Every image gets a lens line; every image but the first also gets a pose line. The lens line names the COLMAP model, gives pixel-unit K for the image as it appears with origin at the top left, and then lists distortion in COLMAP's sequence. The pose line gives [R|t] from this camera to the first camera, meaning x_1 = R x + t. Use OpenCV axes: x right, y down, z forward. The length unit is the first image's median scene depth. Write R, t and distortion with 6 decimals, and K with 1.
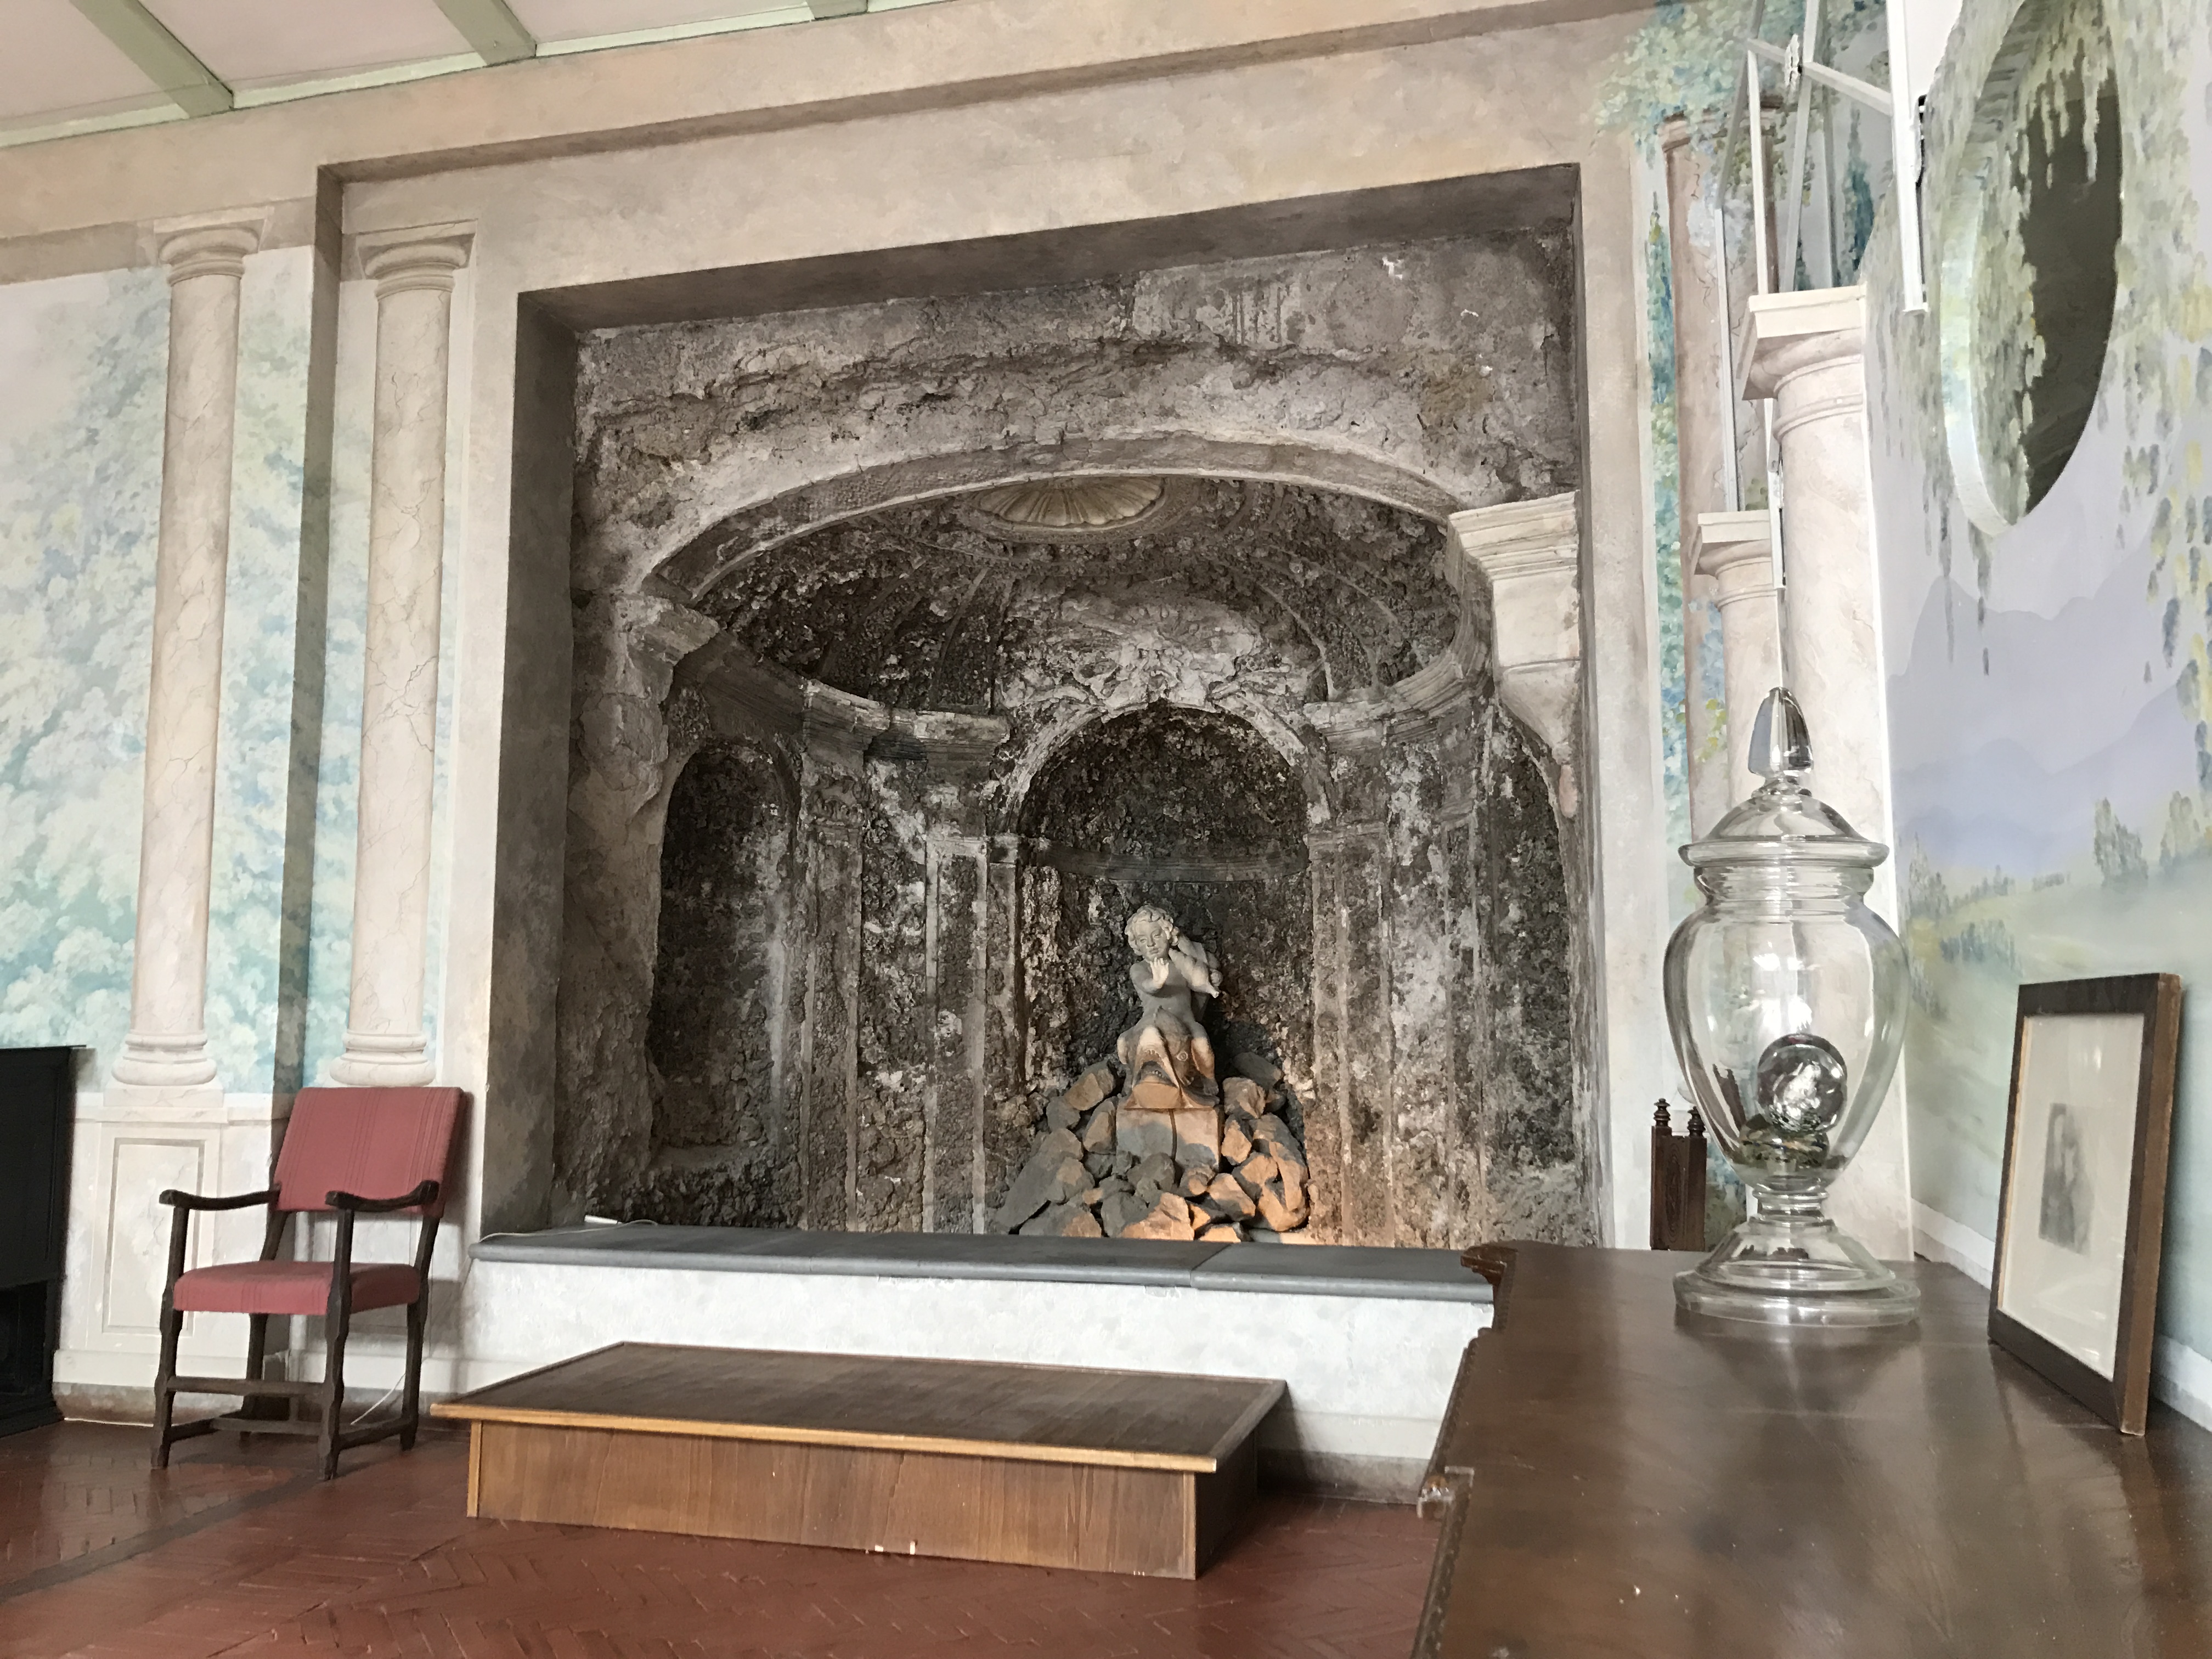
lens RADIAL K [[1823.1, 0, 1106.0], [0, 1823.1, 829.5], [0, 0, 1]] dist [0.043611, 0.001444]
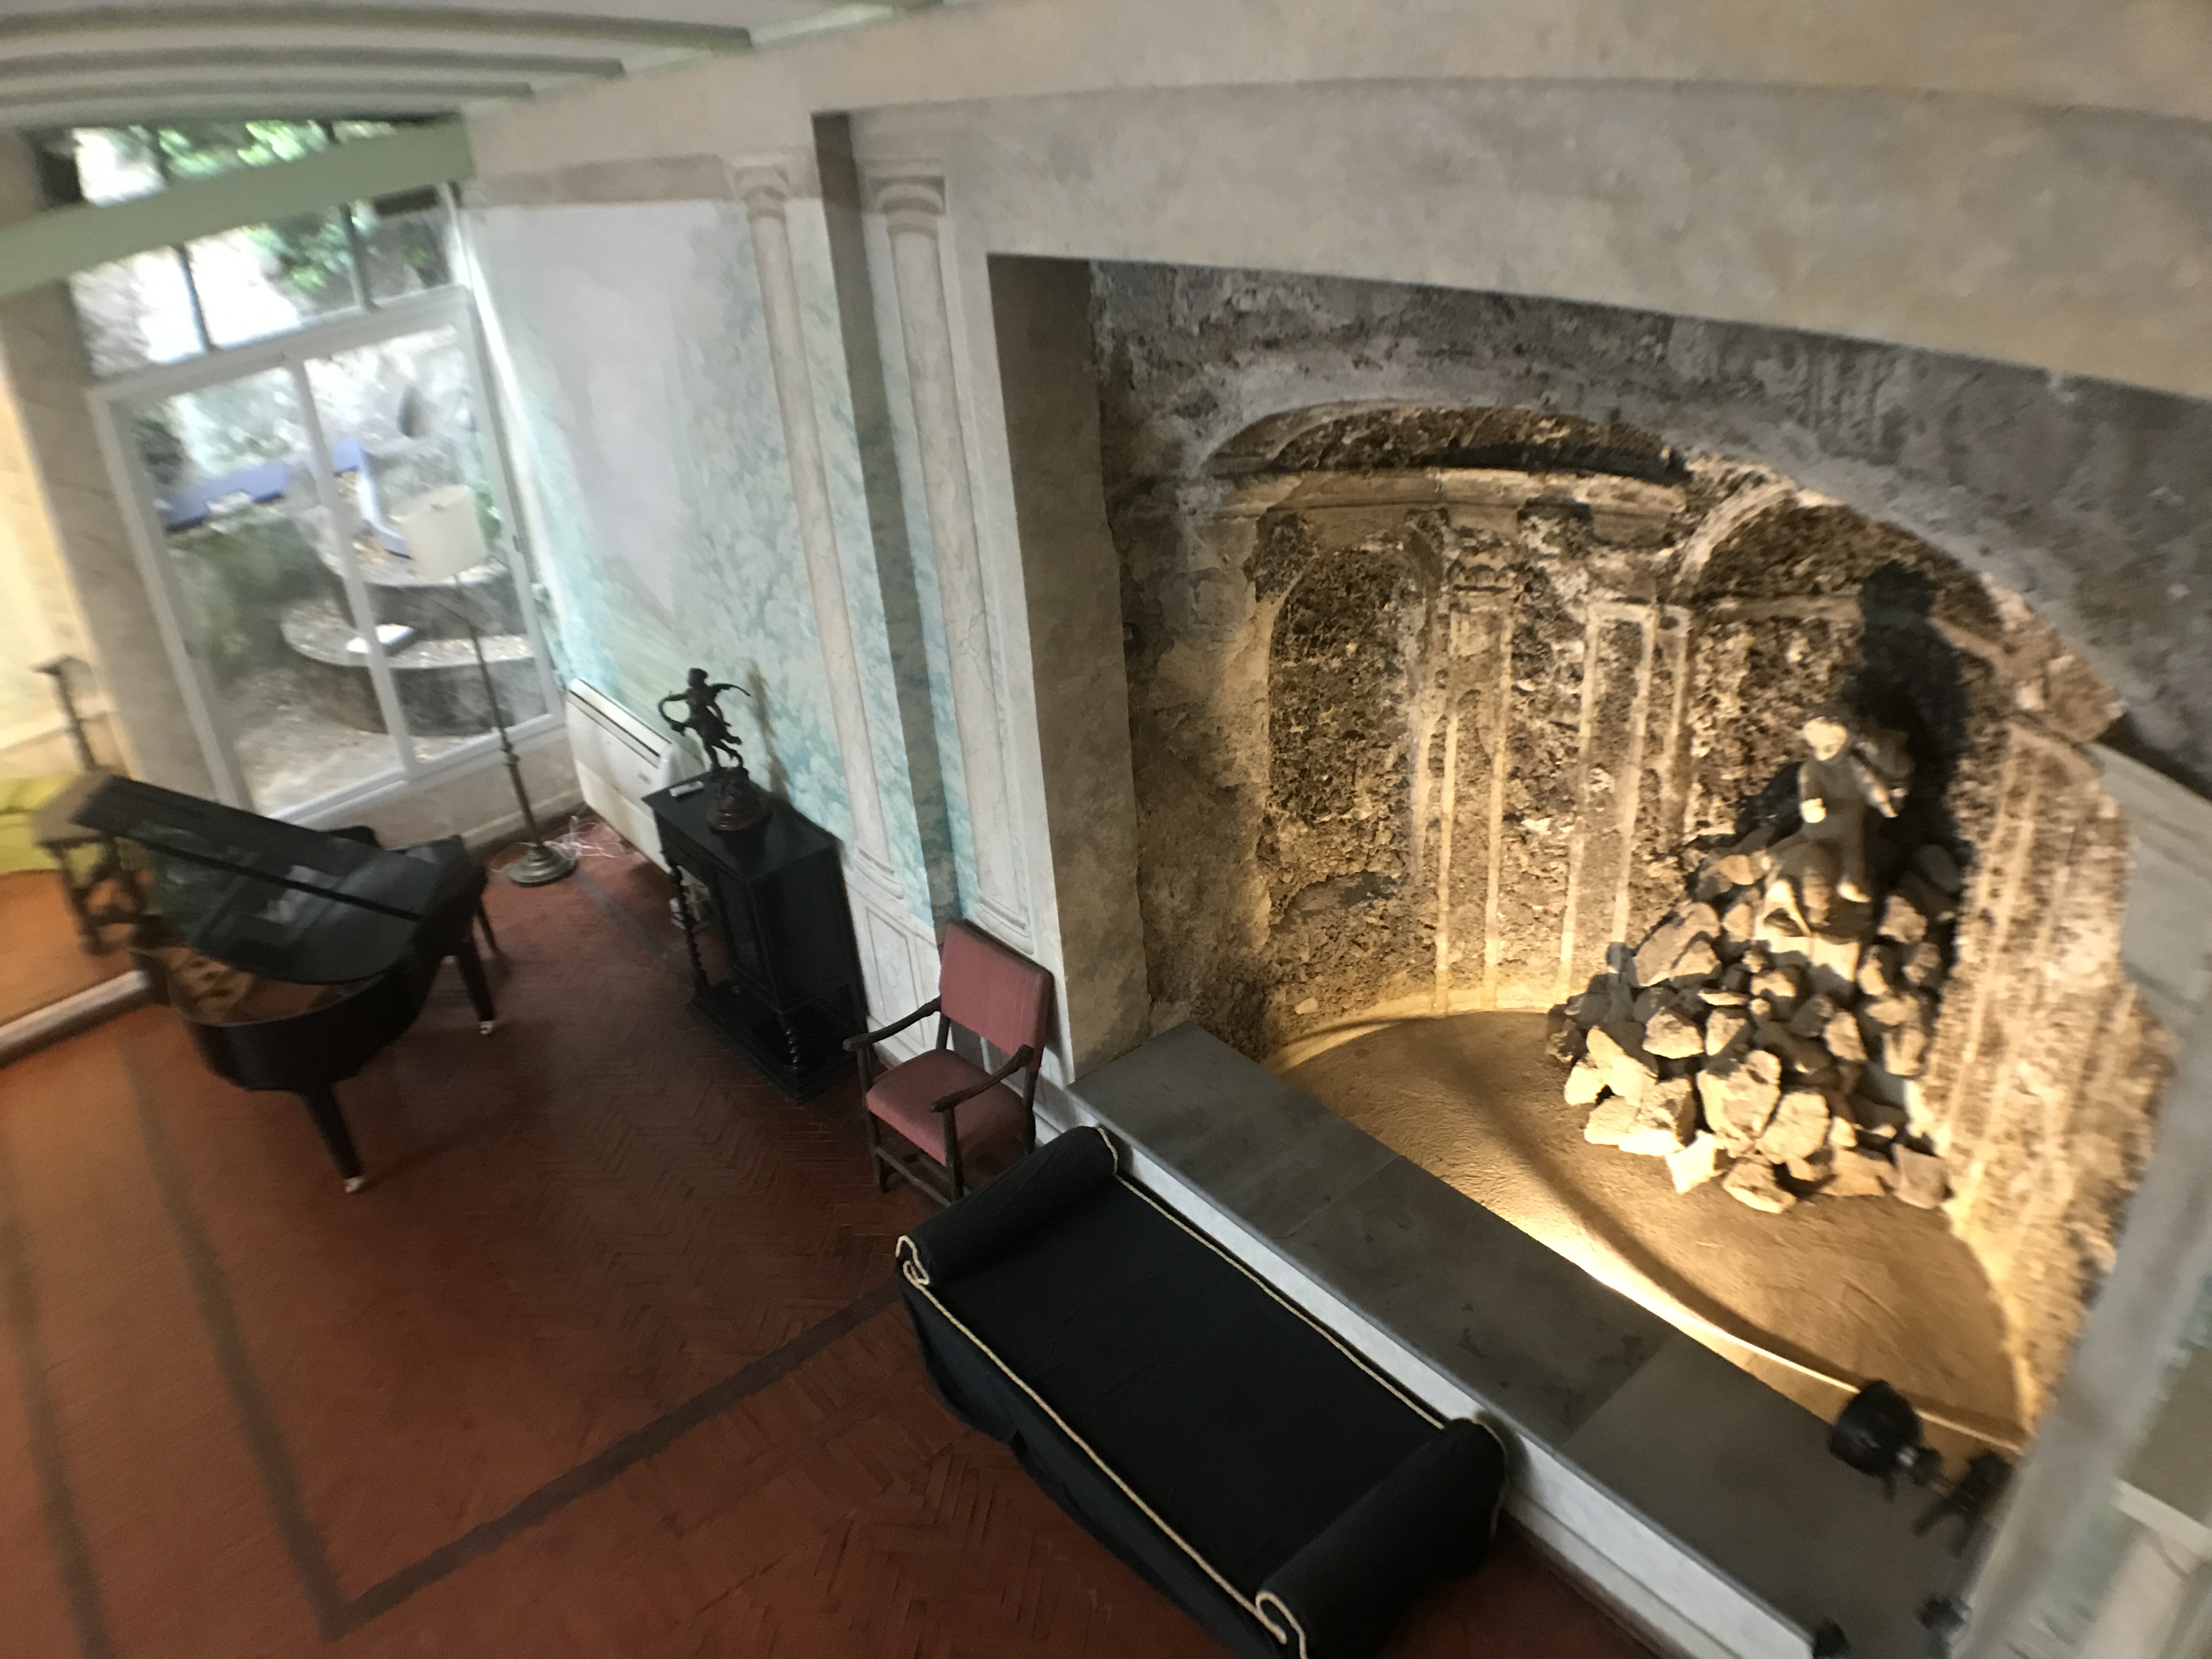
lens RADIAL K [[1477.2, 0, 1106.0], [0, 1477.2, 829.5], [0, 0, 1]] dist [-0.005935, -0.176980]
pose [[0.819885, 0.211431, -0.532058, 0.125531], [0.121612, 0.843792, 0.522710, -0.326408], [0.559464, -0.493267, 0.666099, 0.330211]]
